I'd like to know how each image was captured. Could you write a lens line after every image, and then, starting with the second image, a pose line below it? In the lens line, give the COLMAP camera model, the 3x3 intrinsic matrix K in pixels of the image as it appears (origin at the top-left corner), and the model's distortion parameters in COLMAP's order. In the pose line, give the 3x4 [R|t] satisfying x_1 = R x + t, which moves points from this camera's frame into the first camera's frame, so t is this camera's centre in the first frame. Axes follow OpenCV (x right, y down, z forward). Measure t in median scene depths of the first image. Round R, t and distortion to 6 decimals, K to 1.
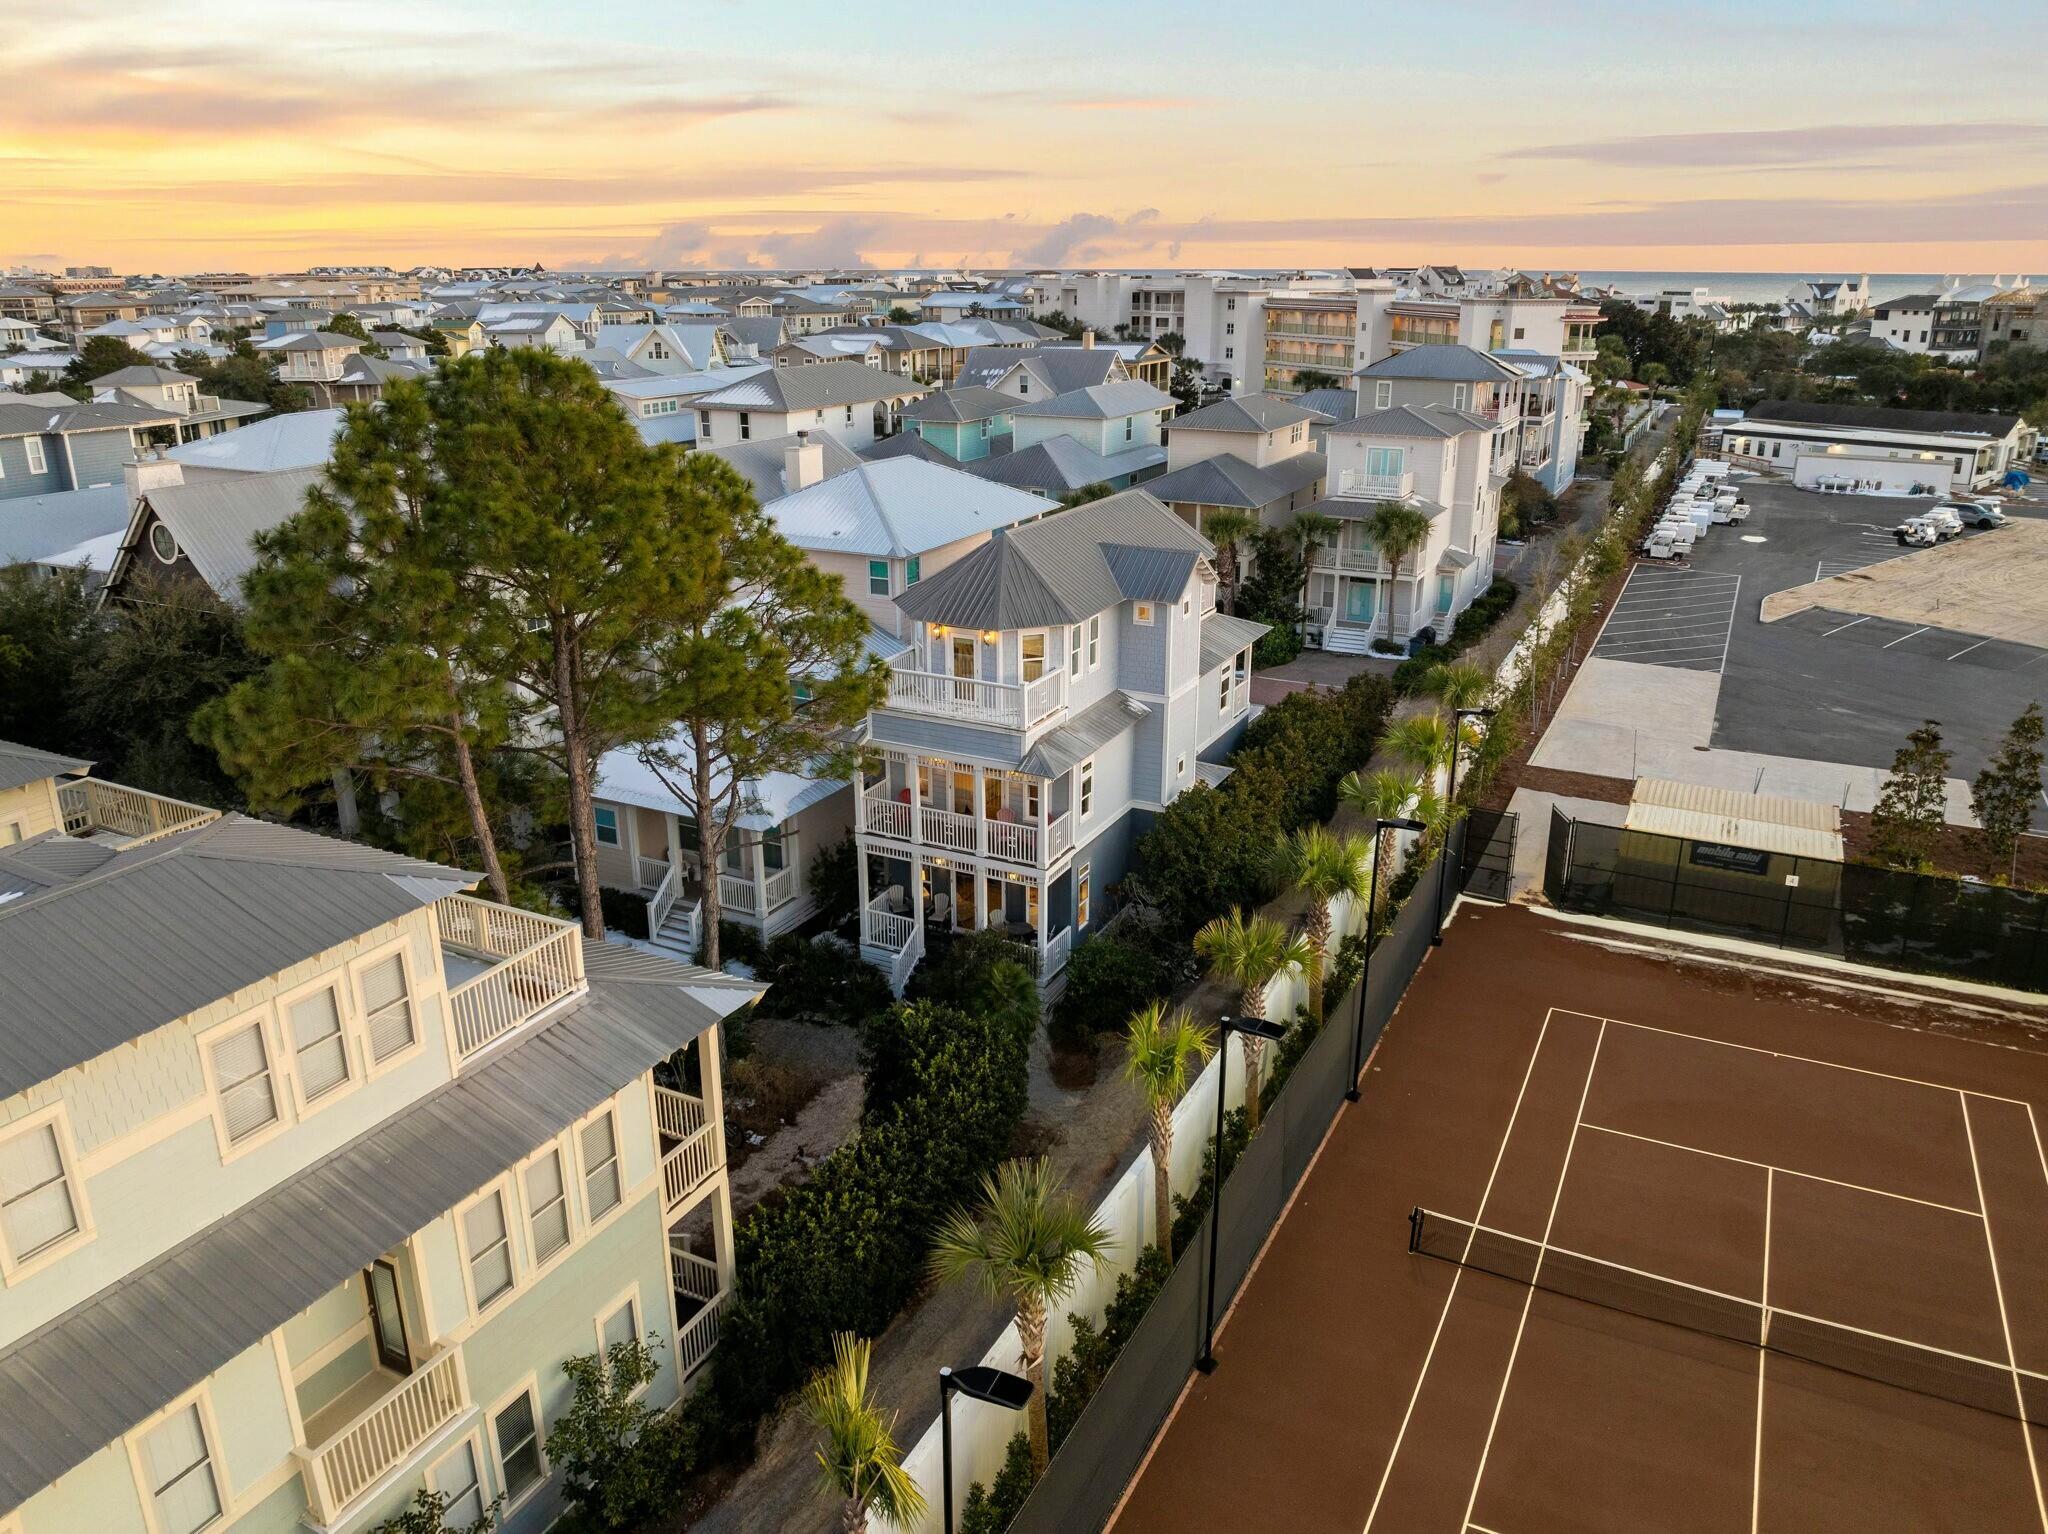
lens RADIAL K [[1469.0, 0, 1024.0], [0, 1469.0, 767.0], [0, 0, 1]] dist [-0.005208, -0.001150]
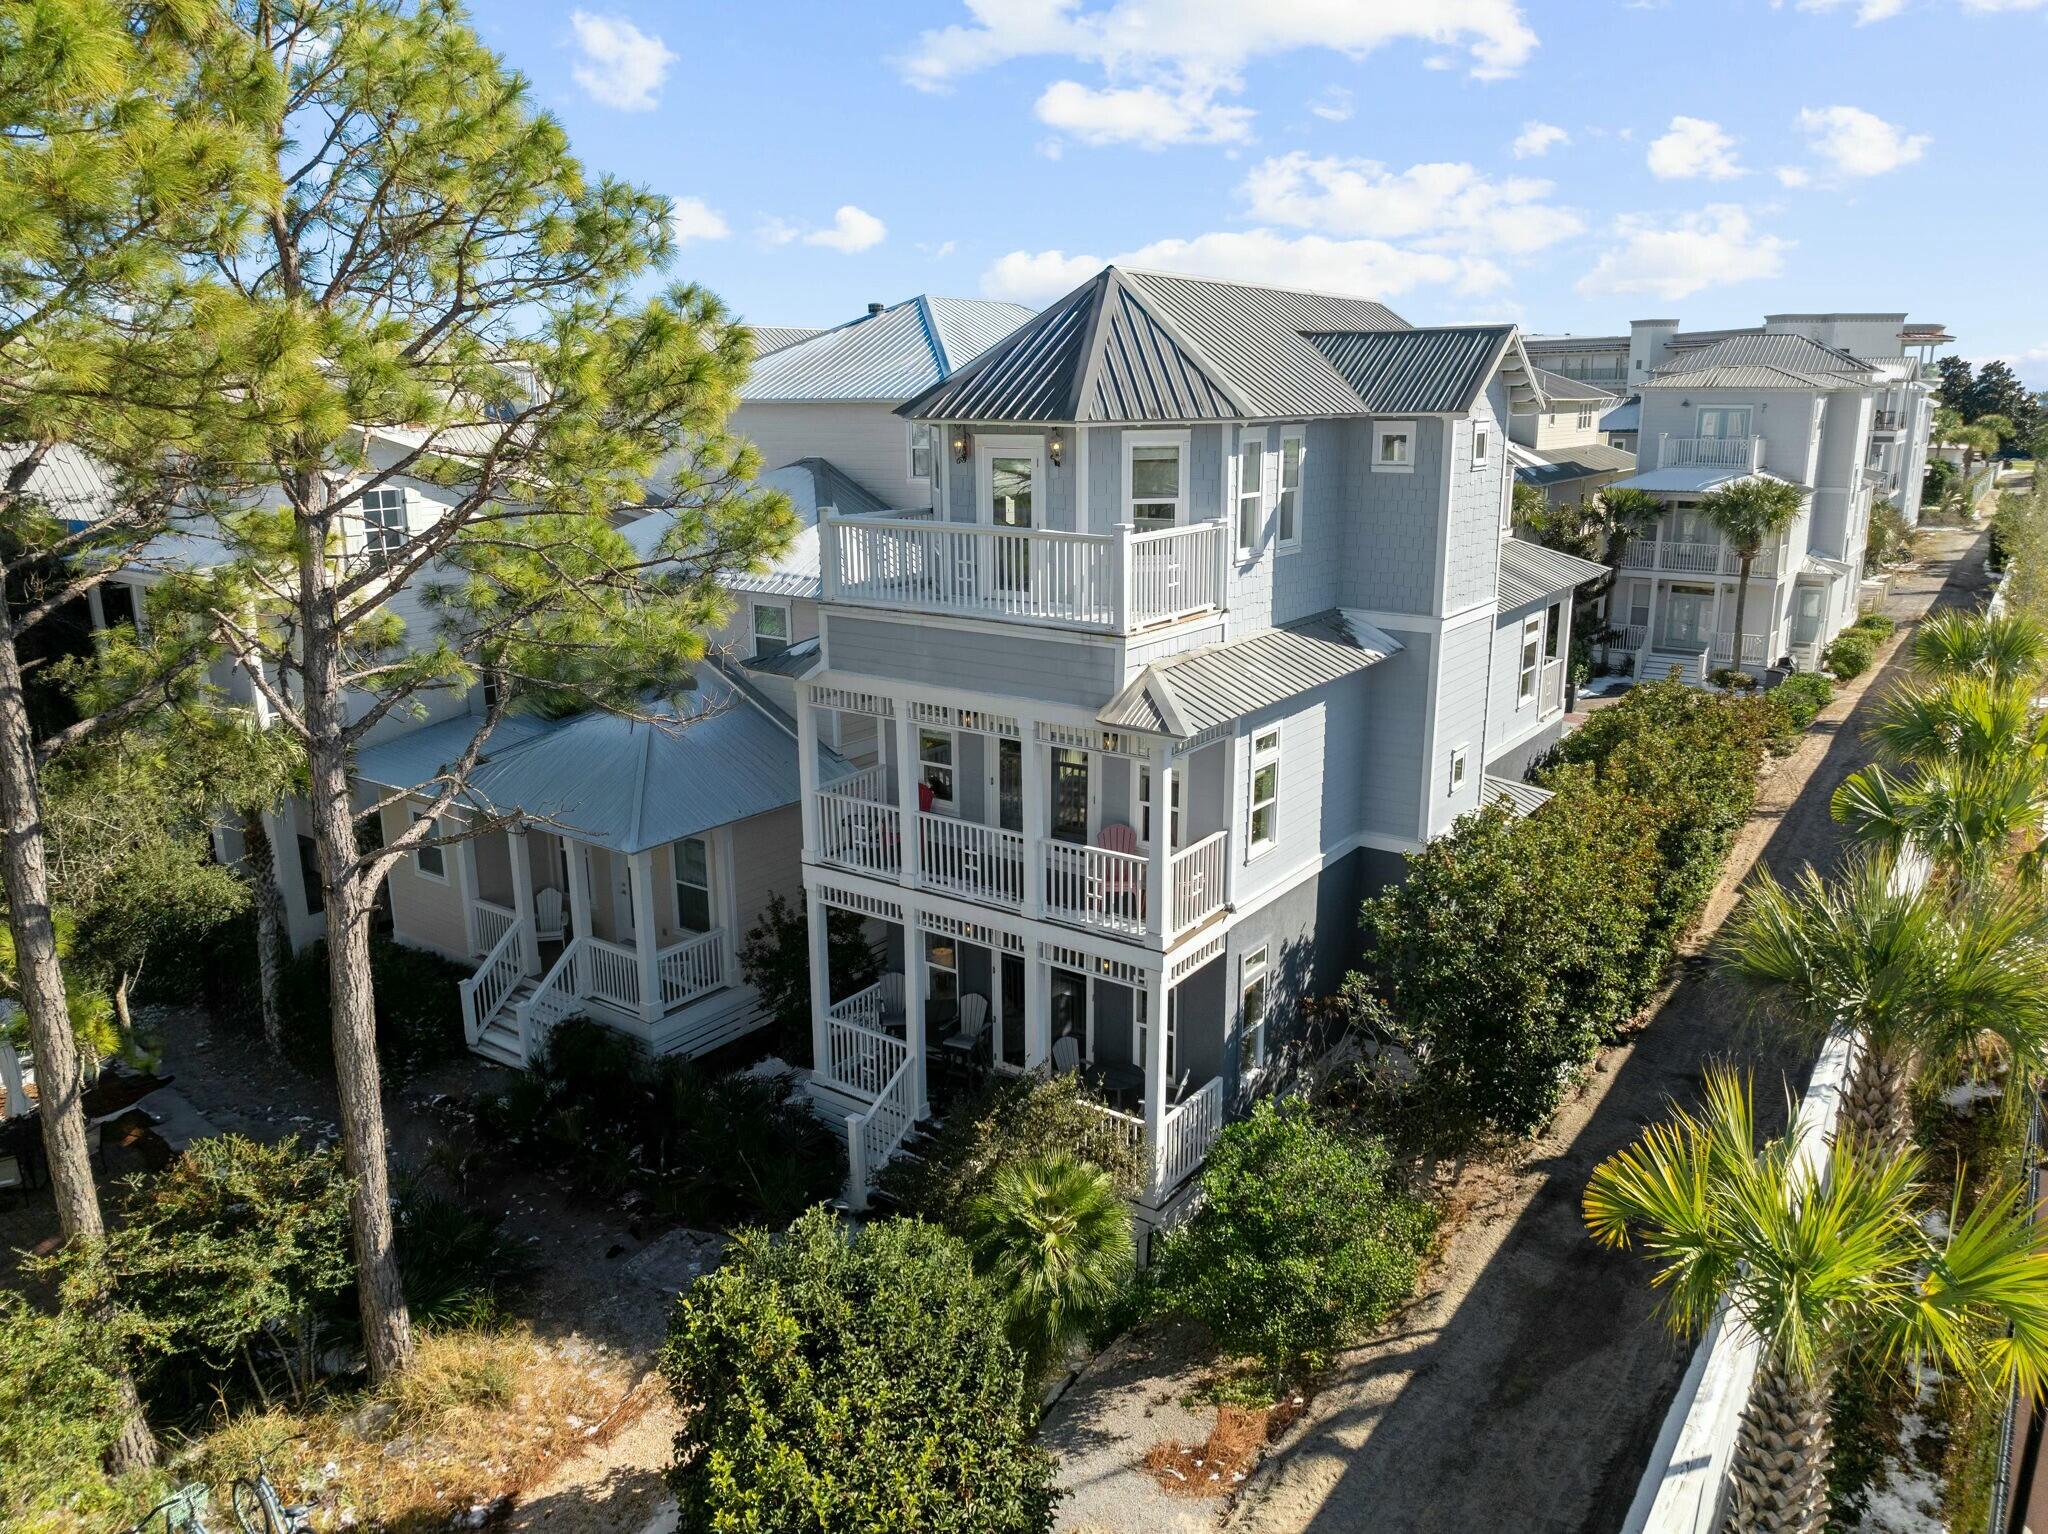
lens RADIAL K [[1469.0, 0, 1024.0], [0, 1469.0, 767.0], [0, 0, 1]] dist [-0.005208, -0.001150]
pose [[0.988318, 0.030142, -0.149398, 0.035763], [-0.040332, 0.997027, -0.065656, 0.041741], [0.146975, 0.070915, 0.986595, 0.507432]]
